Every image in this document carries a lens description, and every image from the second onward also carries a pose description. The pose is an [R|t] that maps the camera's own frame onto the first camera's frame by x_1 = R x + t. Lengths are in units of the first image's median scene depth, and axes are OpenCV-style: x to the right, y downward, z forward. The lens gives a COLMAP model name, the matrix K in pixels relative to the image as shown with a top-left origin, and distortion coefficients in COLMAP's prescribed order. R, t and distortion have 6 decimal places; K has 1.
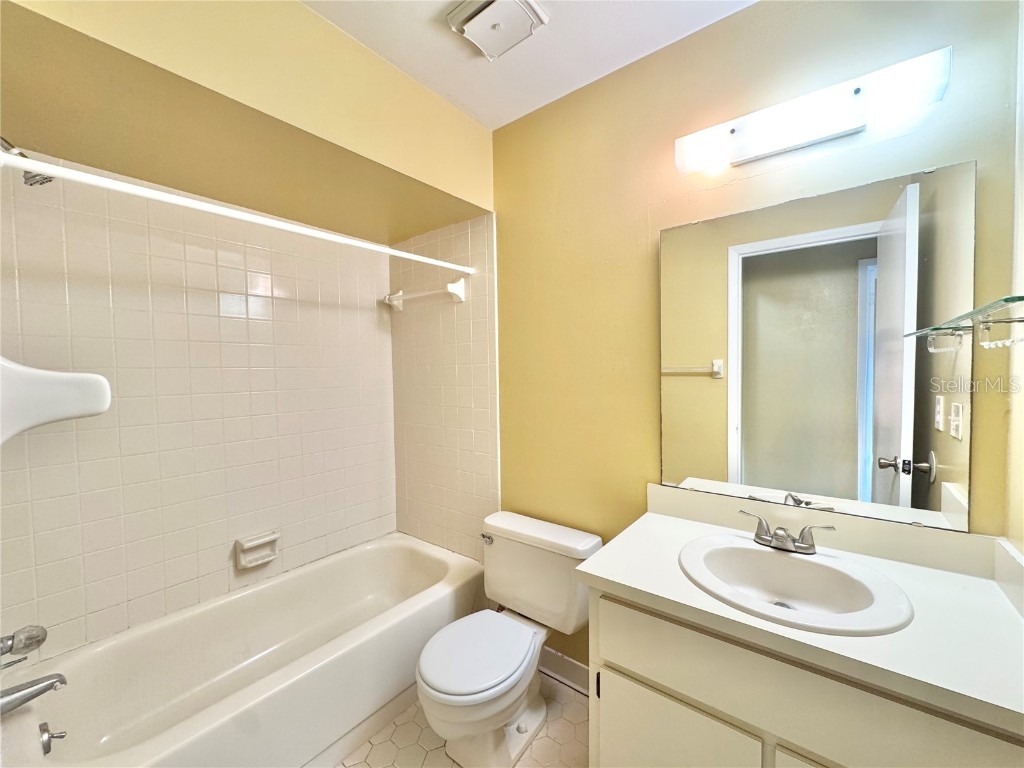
lens RADIAL K [[408.7, 0, 513.5], [0, 408.7, 383.9], [0, 0, 1]] dist [-0.003506, 0.000401]
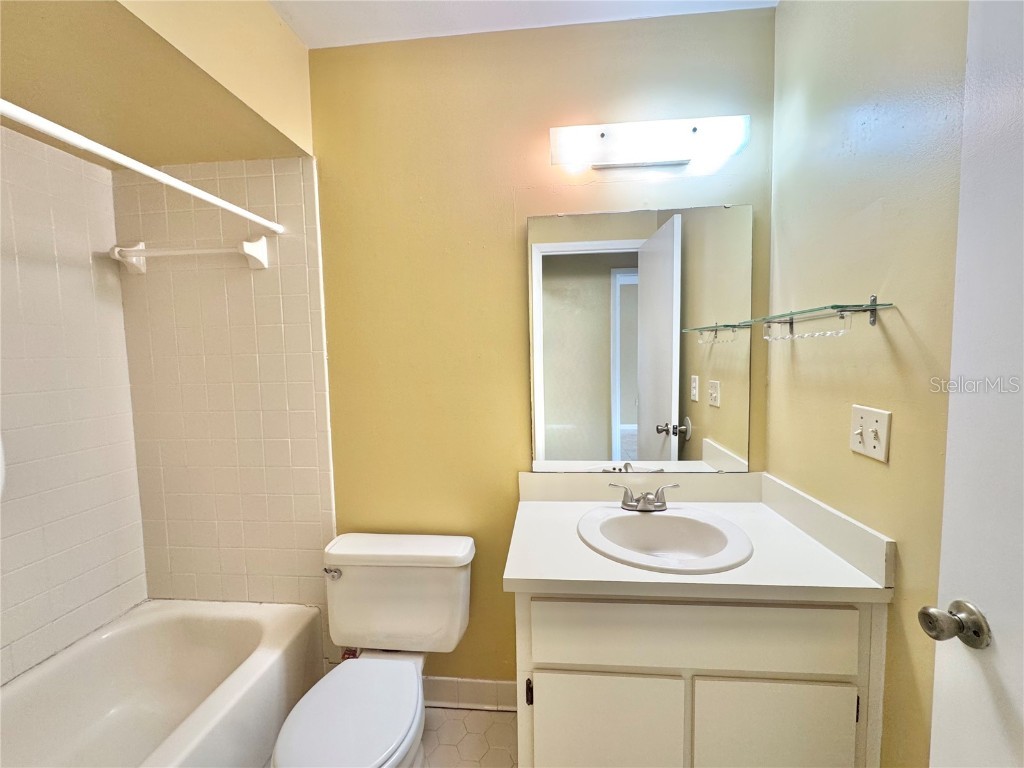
lens RADIAL K [[421.6, 0, 512.0], [0, 421.6, 384.0], [0, 0, 1]] dist [-0.002382, -0.000310]
pose [[0.841827, -0.040729, 0.538208, -0.209910], [0.027101, 0.999081, 0.033217, -0.005887], [-0.539067, -0.013378, 0.842157, 0.136097]]
